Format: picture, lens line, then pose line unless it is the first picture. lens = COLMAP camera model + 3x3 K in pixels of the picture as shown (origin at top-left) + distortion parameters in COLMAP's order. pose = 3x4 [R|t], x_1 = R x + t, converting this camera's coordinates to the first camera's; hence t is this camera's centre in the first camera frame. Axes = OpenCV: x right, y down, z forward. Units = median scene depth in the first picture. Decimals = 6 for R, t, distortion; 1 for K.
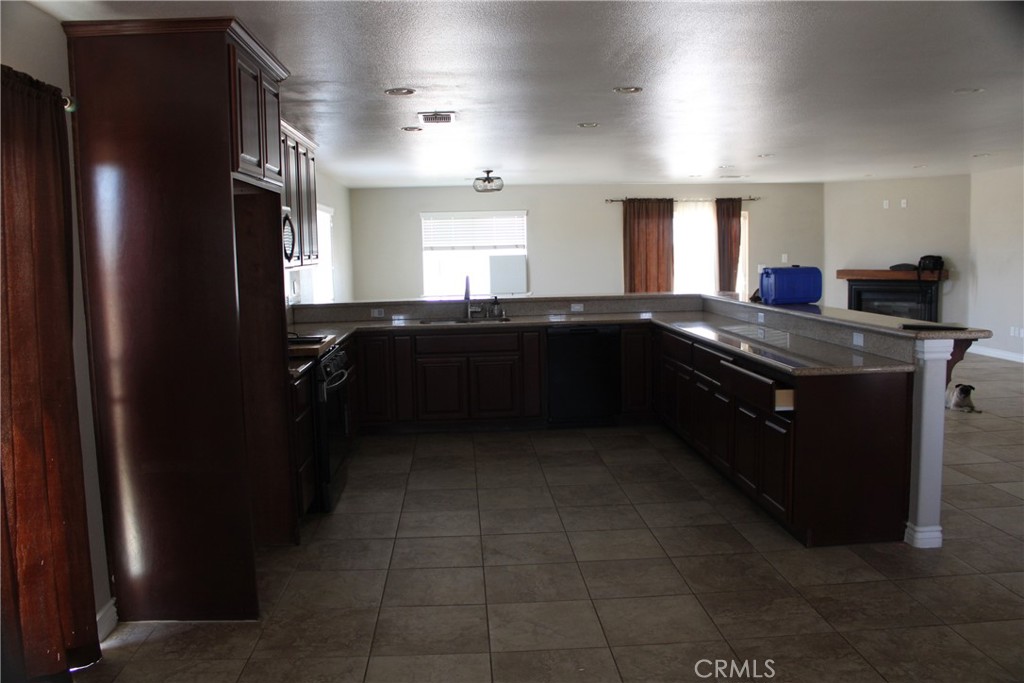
lens RADIAL K [[843.5, 0, 509.5], [0, 843.5, 334.5], [0, 0, 1]] dist [-0.169189, 0.141389]
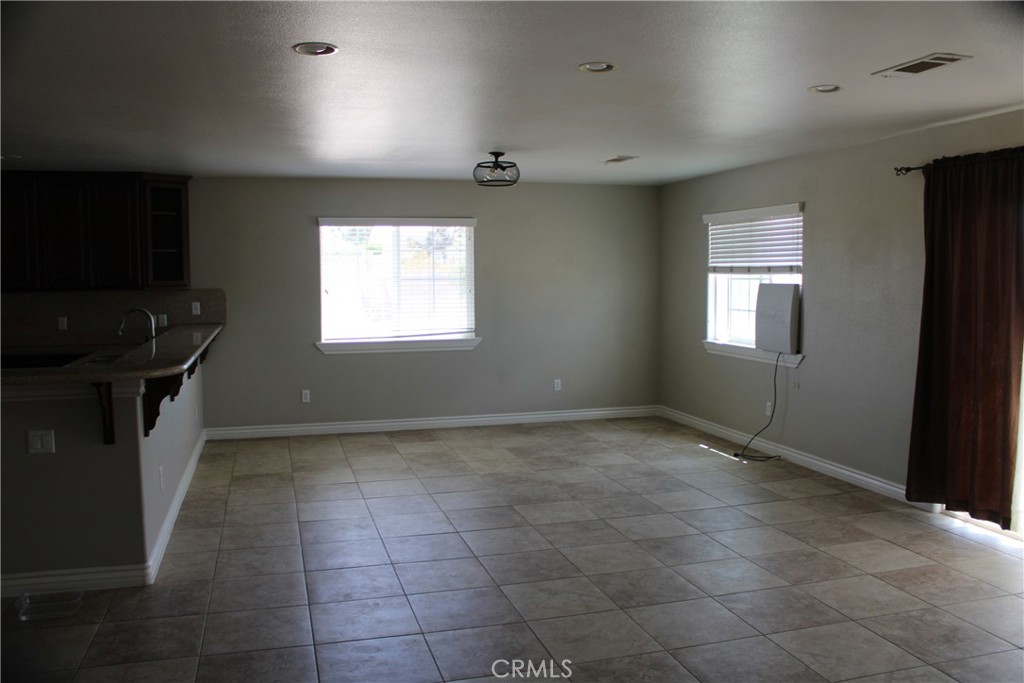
lens RADIAL K [[843.5, 0, 509.5], [0, 843.5, 334.5], [0, 0, 1]] dist [-0.169189, 0.141389]
pose [[0.212885, 0.092144, -0.972723, 0.525447], [-0.103986, 0.992026, 0.071214, -0.085164], [0.971528, 0.085989, 0.220770, 0.738285]]
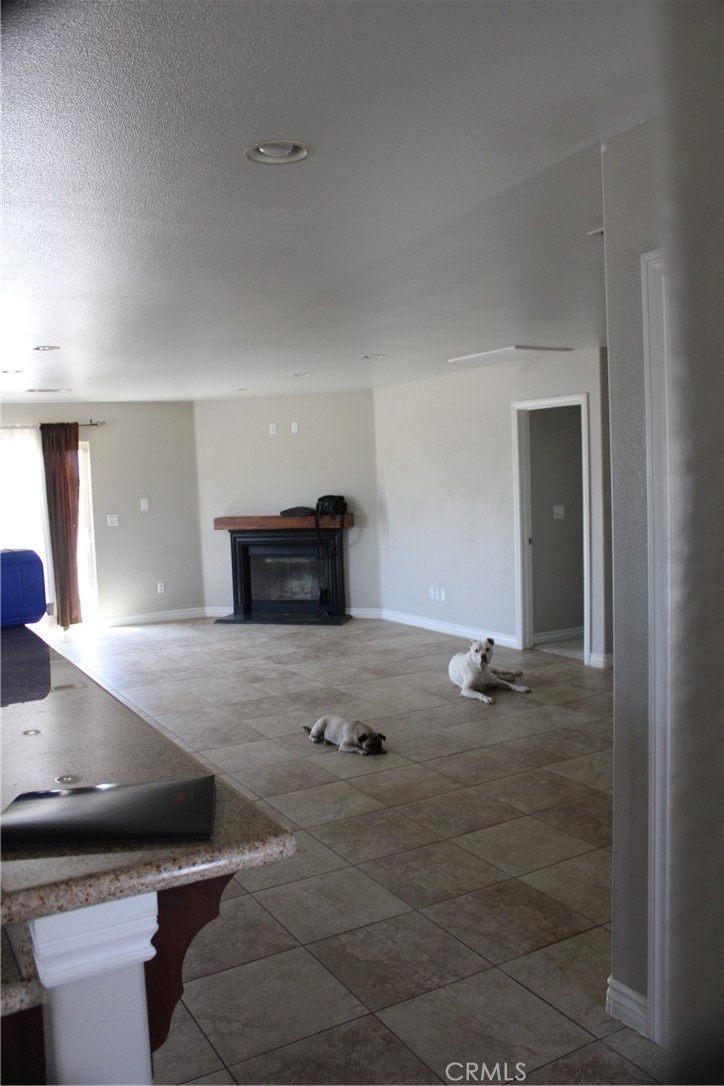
lens RADIAL K [[894.6, 0, 362.0], [0, 894.6, 543.0], [0, 0, 1]] dist [-0.169189, 0.141389]
pose [[0.891594, -0.044974, 0.450597, 0.160989], [0.060645, 0.997951, -0.020392, -0.033023], [-0.448756, 0.045508, 0.892495, 0.235101]]
